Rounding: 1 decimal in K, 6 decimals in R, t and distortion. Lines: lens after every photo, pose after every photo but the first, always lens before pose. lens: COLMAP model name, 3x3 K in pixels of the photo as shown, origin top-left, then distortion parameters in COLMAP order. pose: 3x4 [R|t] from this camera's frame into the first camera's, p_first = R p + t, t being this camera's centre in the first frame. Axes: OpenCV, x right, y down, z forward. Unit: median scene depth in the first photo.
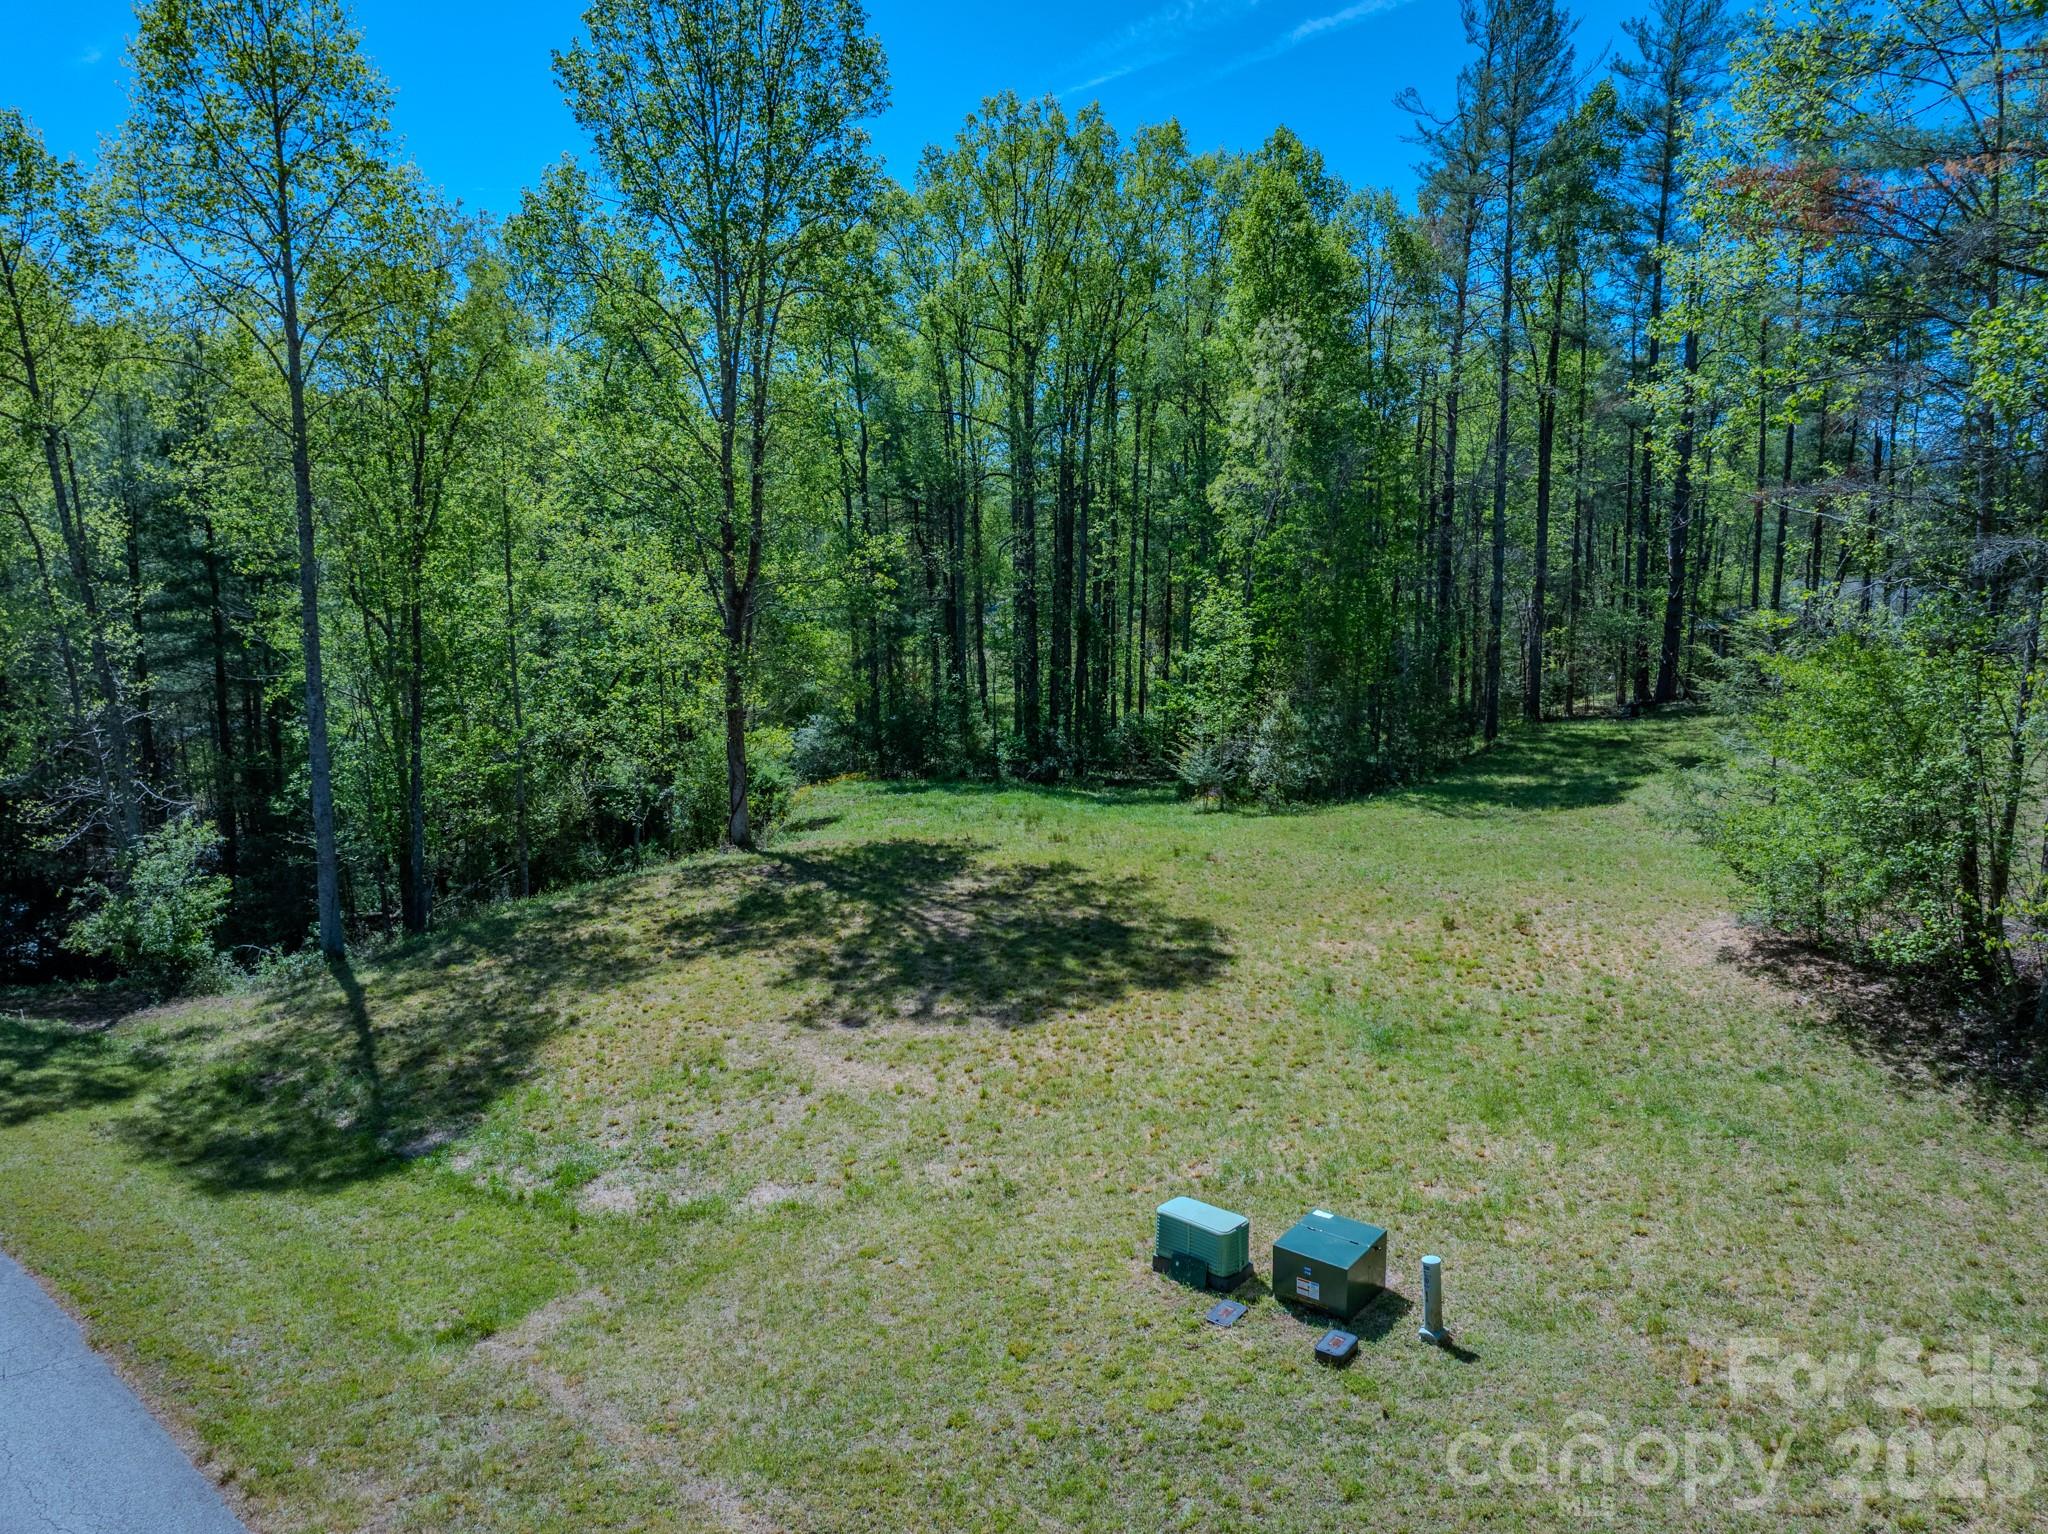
lens RADIAL K [[1455.0, 0, 1028.2], [0, 1455.0, 761.6], [0, 0, 1]] dist [-0.056179, 0.024988]
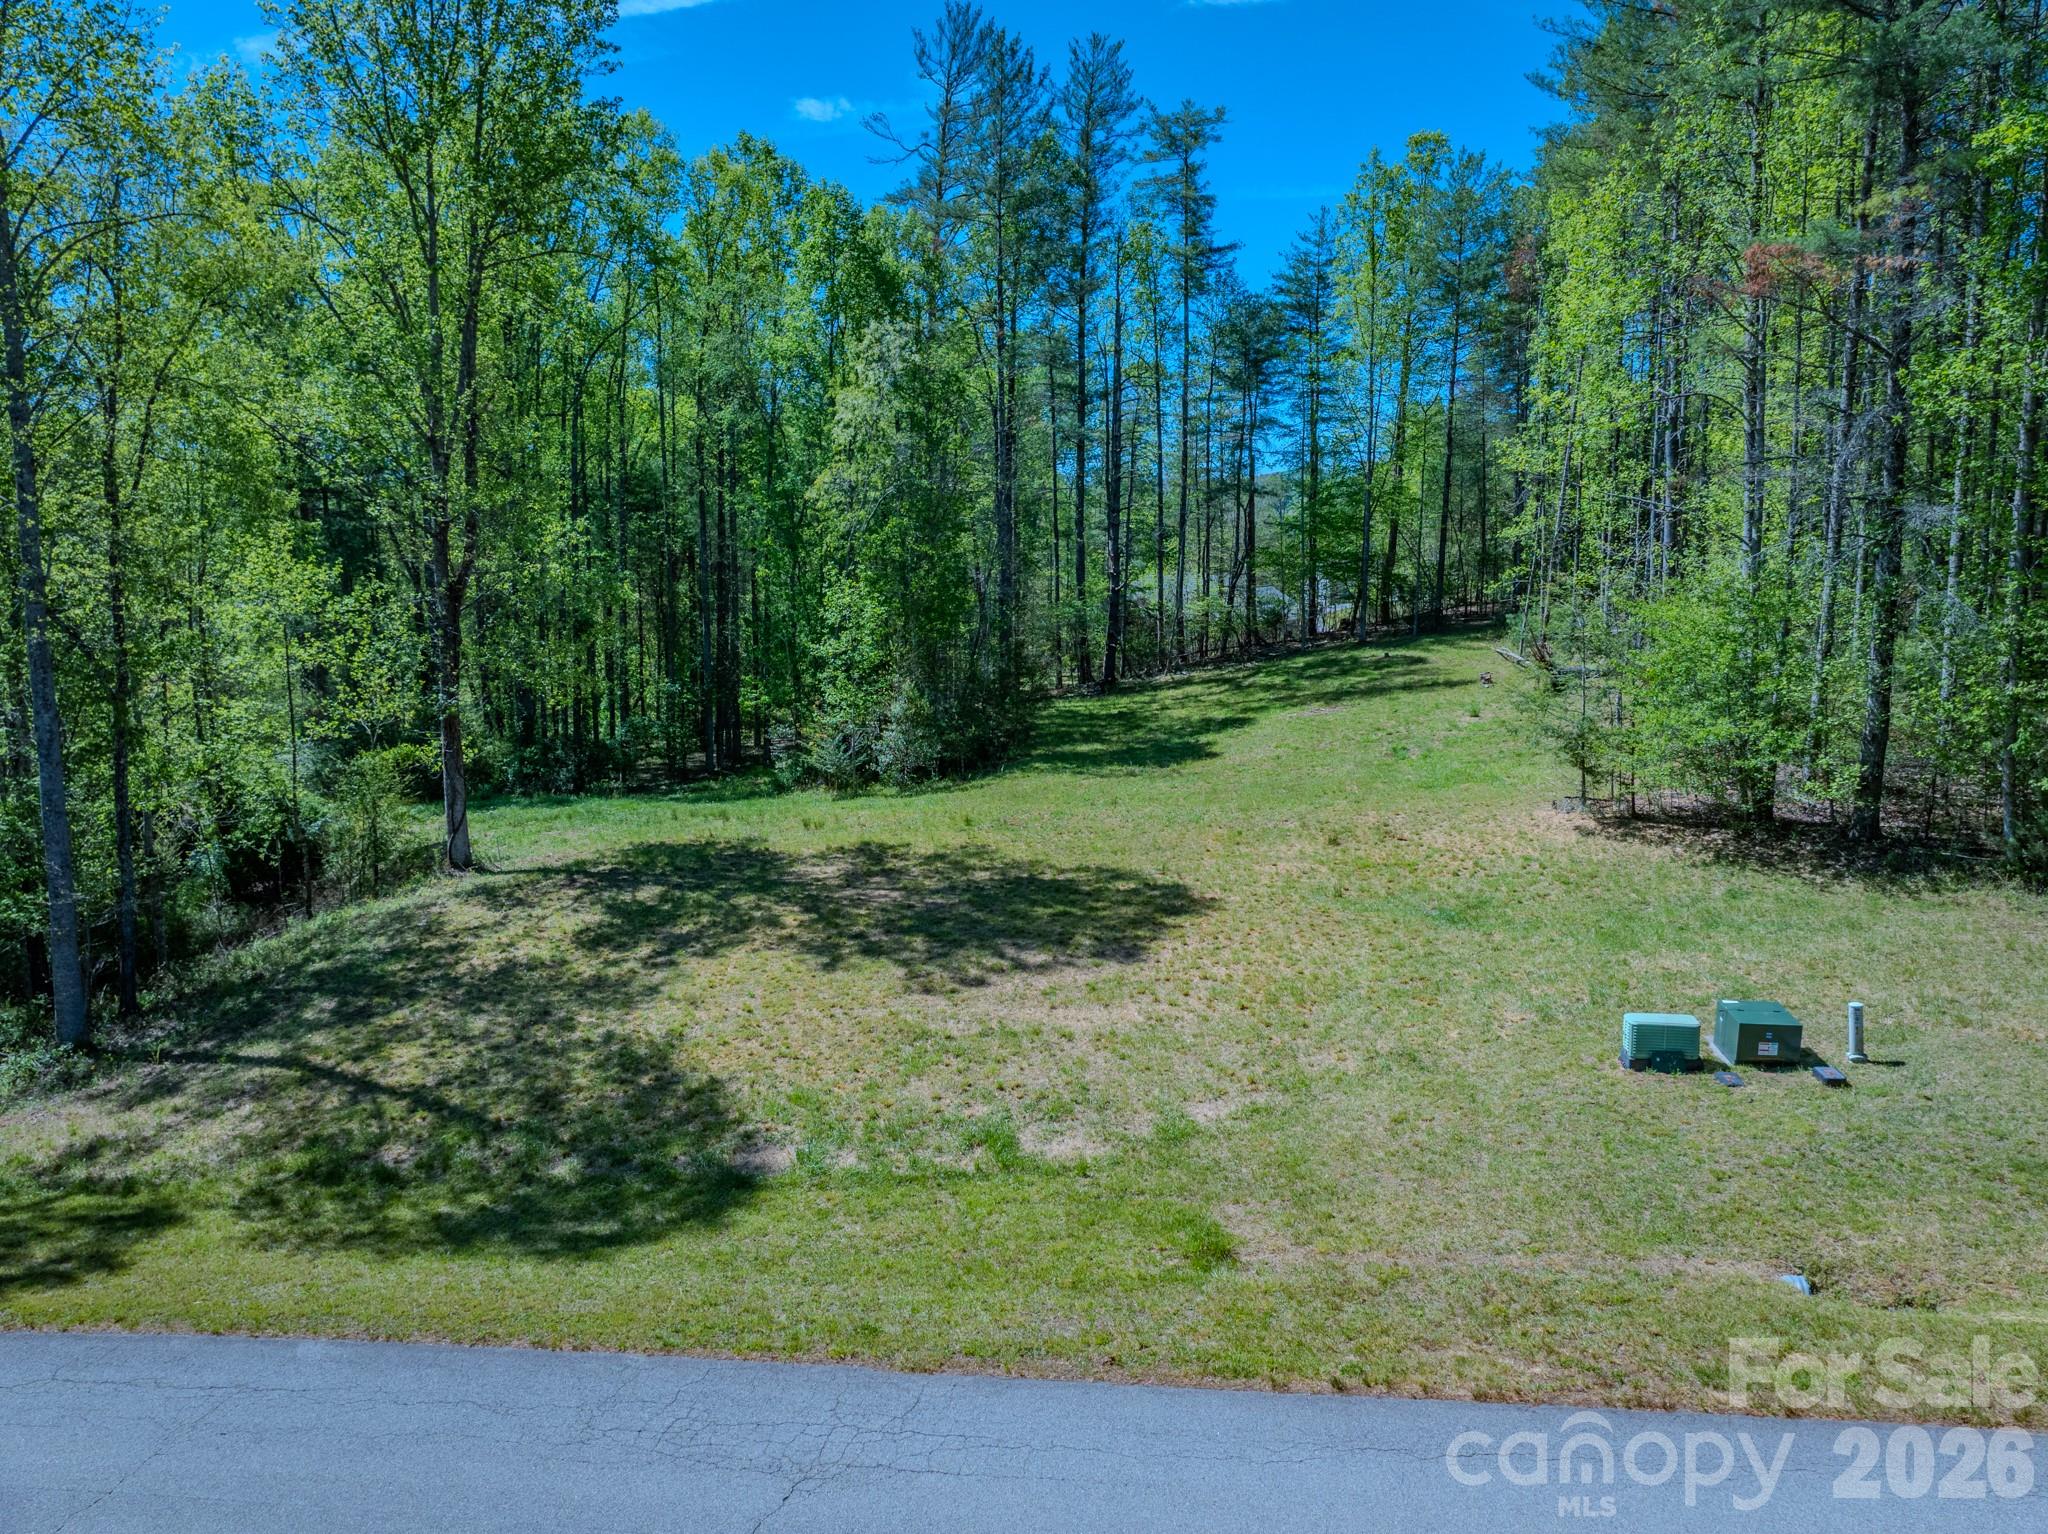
lens RADIAL K [[1455.0, 0, 1028.2], [0, 1455.0, 761.6], [0, 0, 1]] dist [-0.056179, 0.024988]
pose [[0.858785, -0.071533, 0.507318, -0.446088], [0.076410, 0.997013, 0.011236, 0.012078], [-0.506607, 0.029115, 0.861686, 0.077919]]
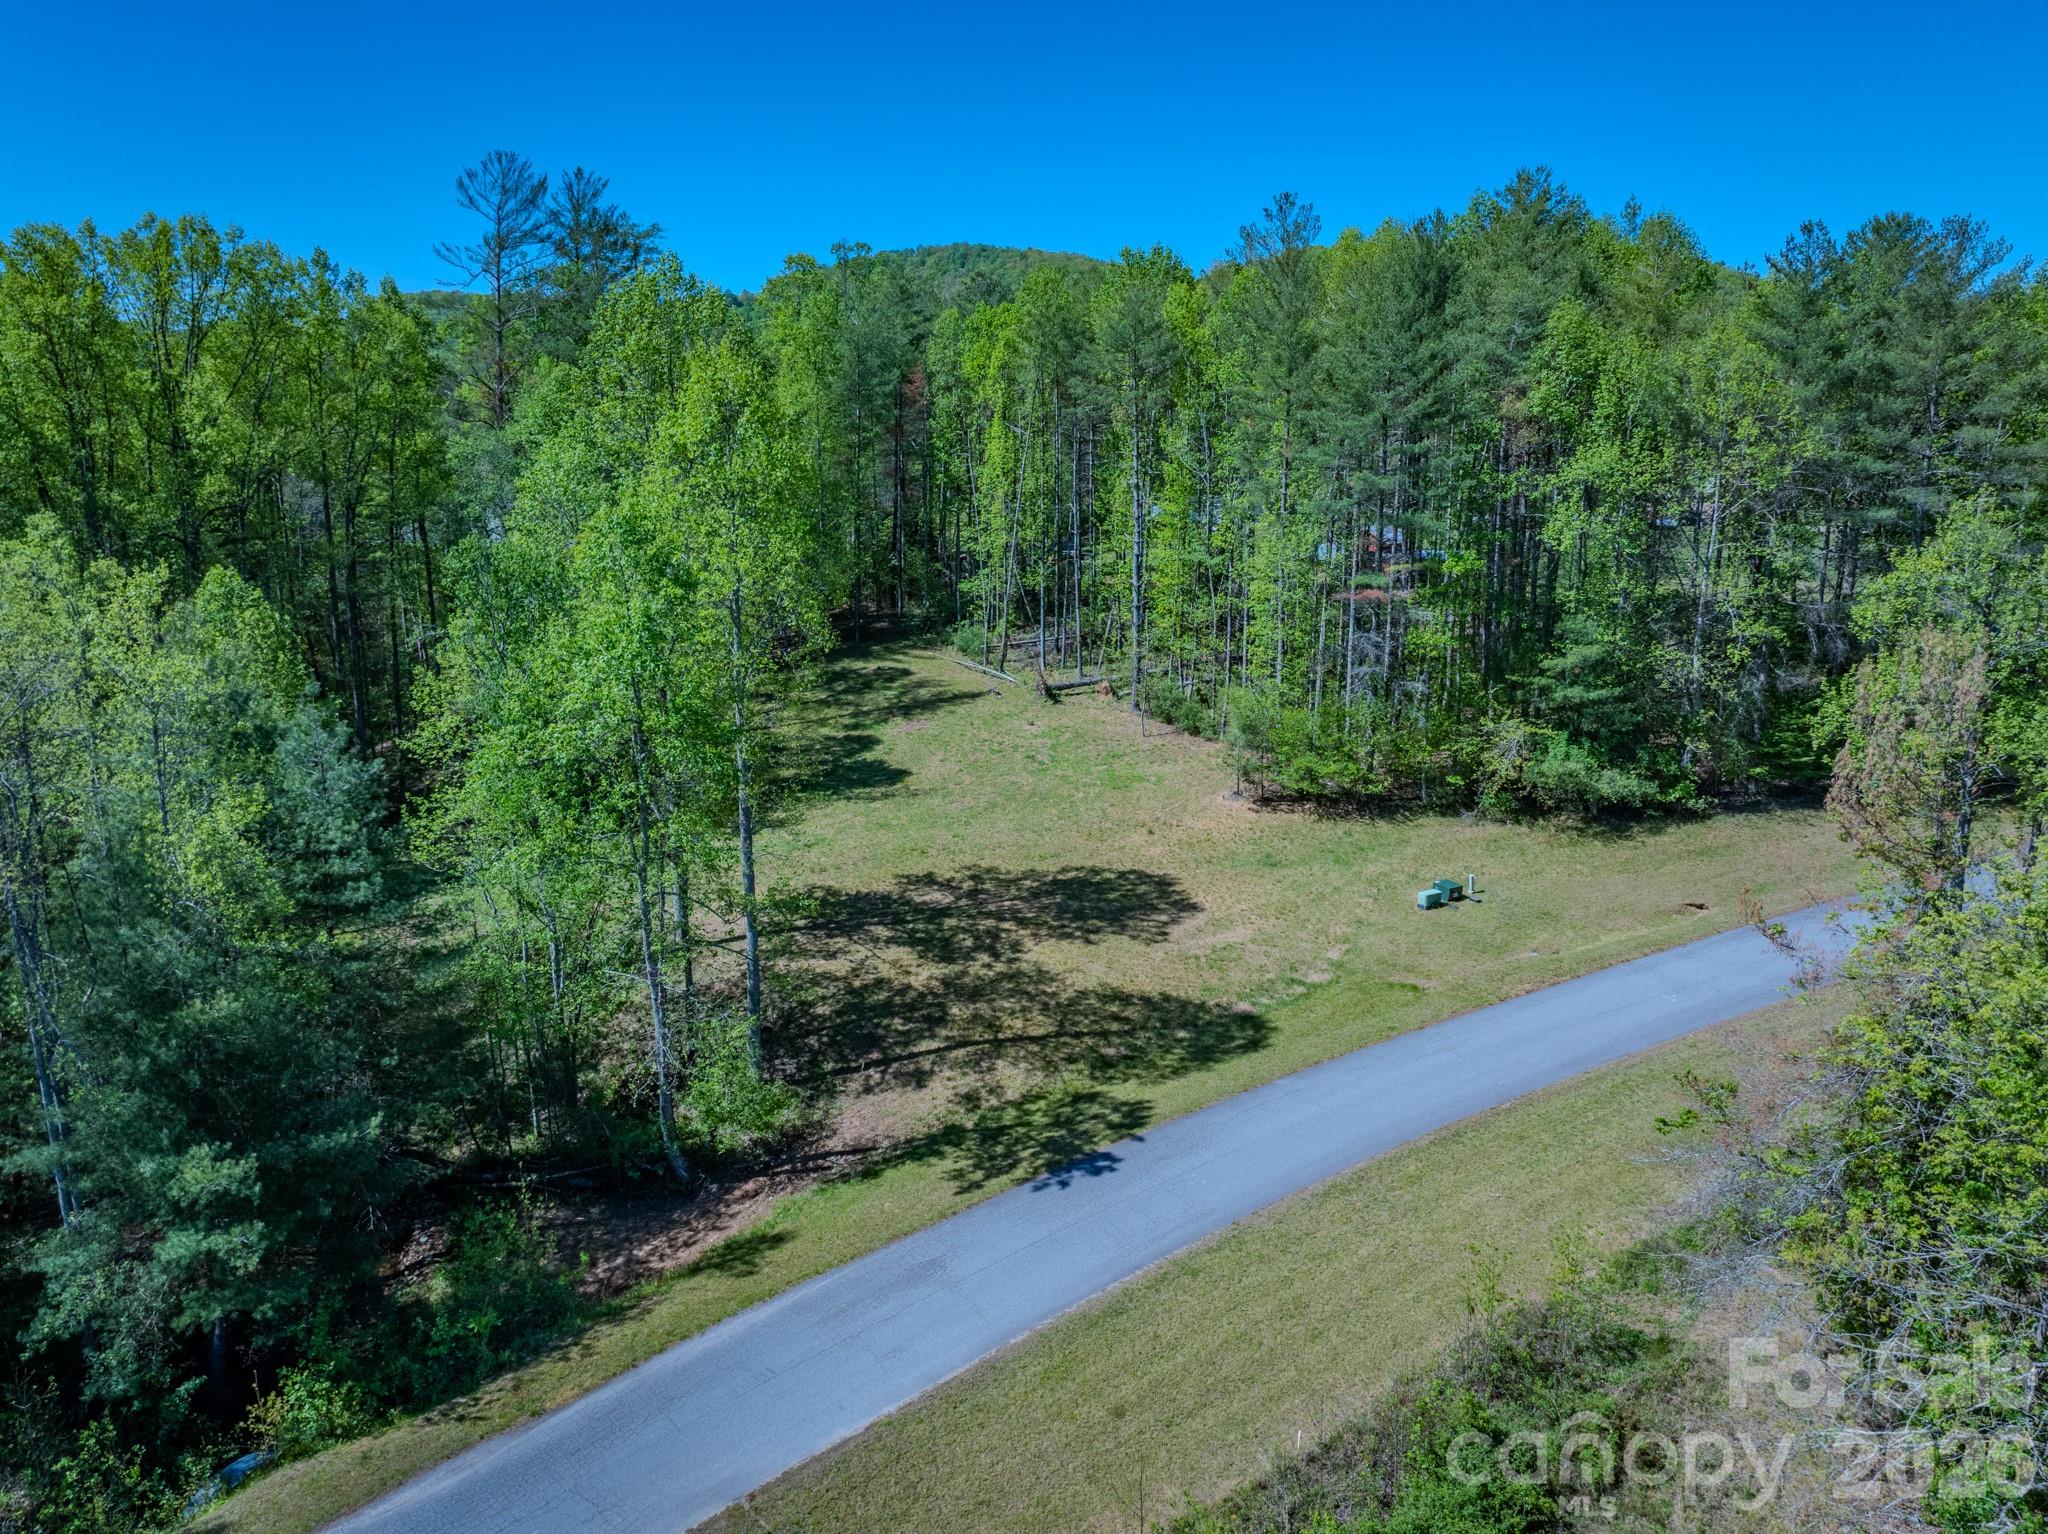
lens RADIAL K [[1497.0, 0, 1024.0], [0, 1497.0, 767.0], [0, 0, 1]] dist [0.027130, 0.000680]
pose [[0.316457, -0.219921, 0.922762, -1.758507], [0.139794, 0.972946, 0.183940, -0.414712], [-0.938250, 0.070787, 0.338639, 0.279824]]
